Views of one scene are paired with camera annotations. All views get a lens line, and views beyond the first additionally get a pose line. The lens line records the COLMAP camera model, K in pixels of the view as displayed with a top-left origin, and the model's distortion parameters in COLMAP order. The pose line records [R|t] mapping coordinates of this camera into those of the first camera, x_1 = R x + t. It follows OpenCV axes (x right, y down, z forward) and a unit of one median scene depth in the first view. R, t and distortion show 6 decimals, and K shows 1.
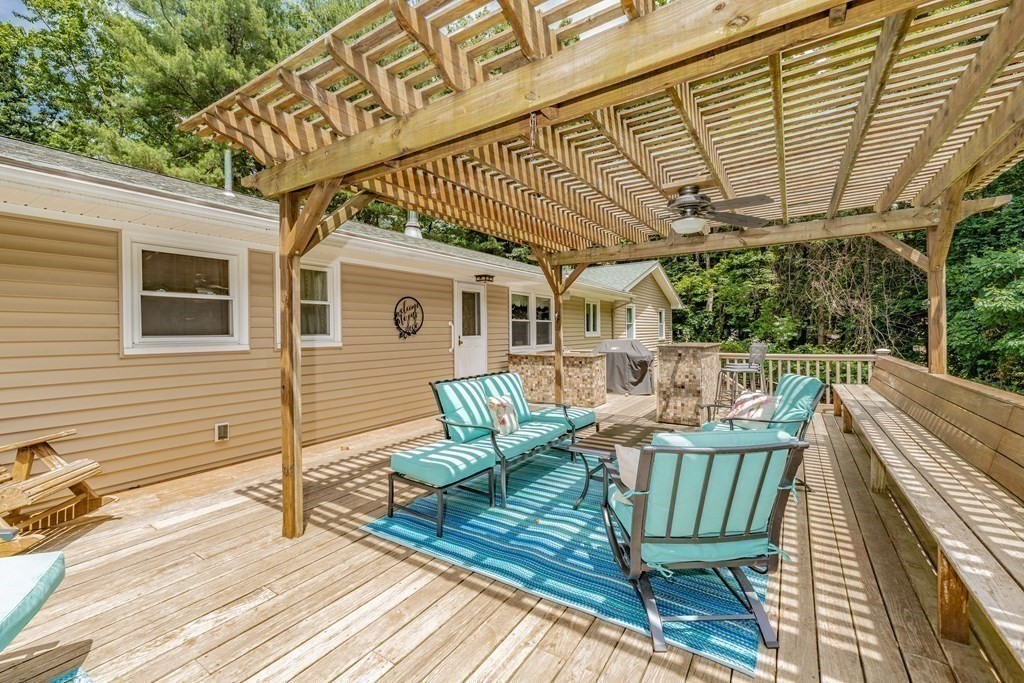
lens RADIAL K [[424.9, 0, 510.3], [0, 424.9, 336.1], [0, 0, 1]] dist [-0.000962, -0.000290]
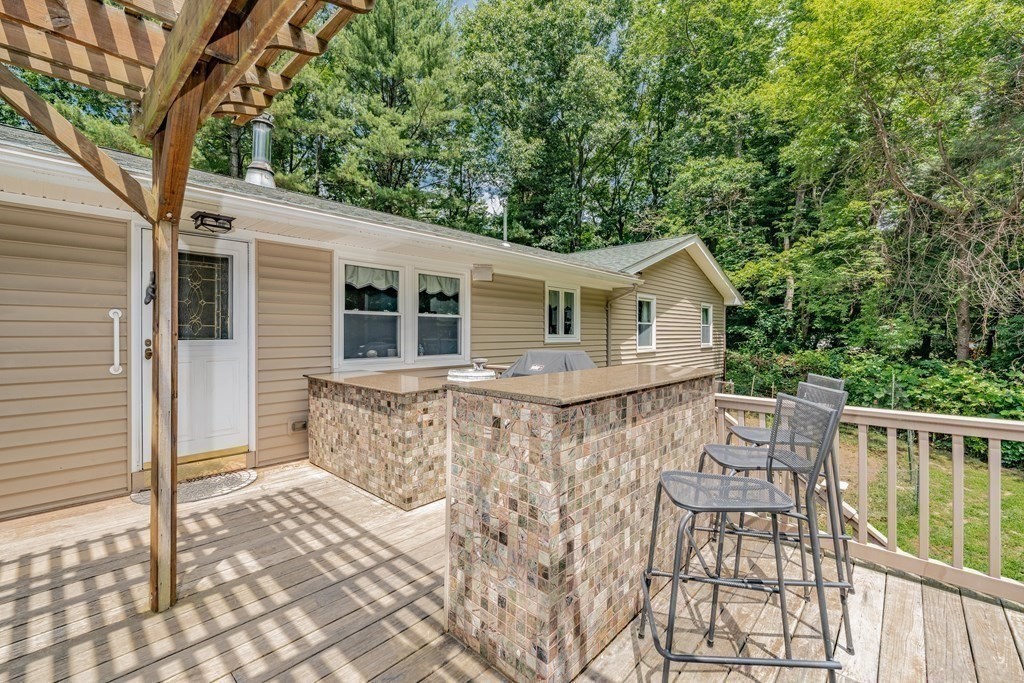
lens RADIAL K [[434.2, 0, 507.3], [0, 434.2, 336.4], [0, 0, 1]] dist [-0.001401, -0.000164]
pose [[0.987510, 0.013888, -0.156946, 0.451500], [-0.014287, 0.999897, -0.001412, -0.012445], [0.156910, 0.003637, 0.987606, 0.717776]]
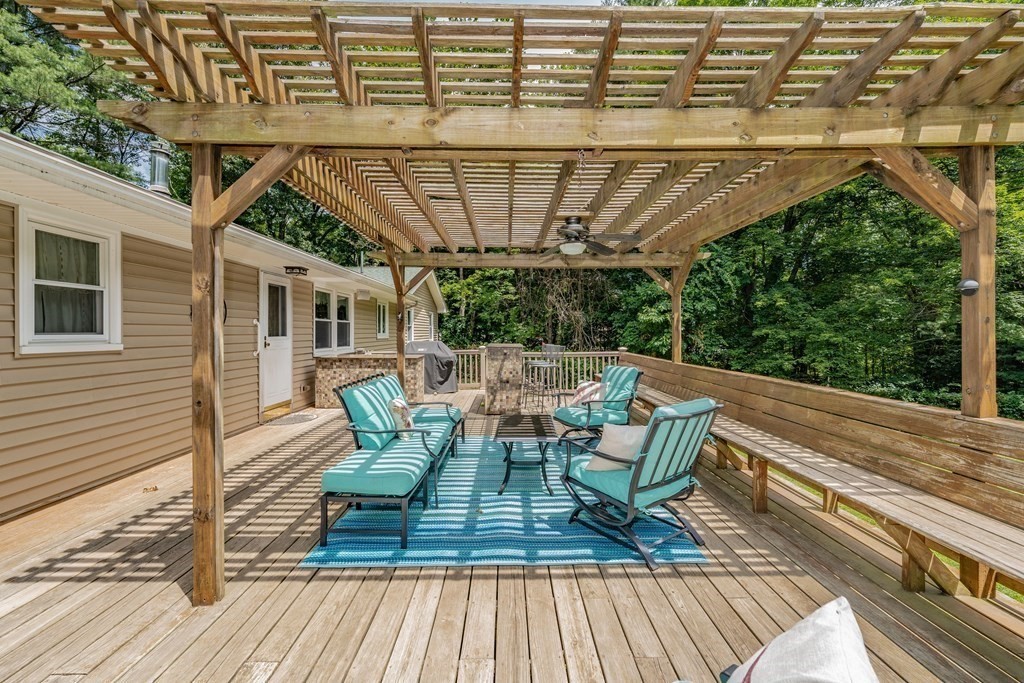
lens RADIAL K [[424.9, 0, 510.3], [0, 424.9, 336.1], [0, 0, 1]] dist [-0.000962, -0.000290]
pose [[0.830217, 0.006353, 0.557404, -0.230805], [-0.003283, 0.999973, -0.006508, 0.002949], [-0.557430, 0.003574, 0.830216, 0.038539]]
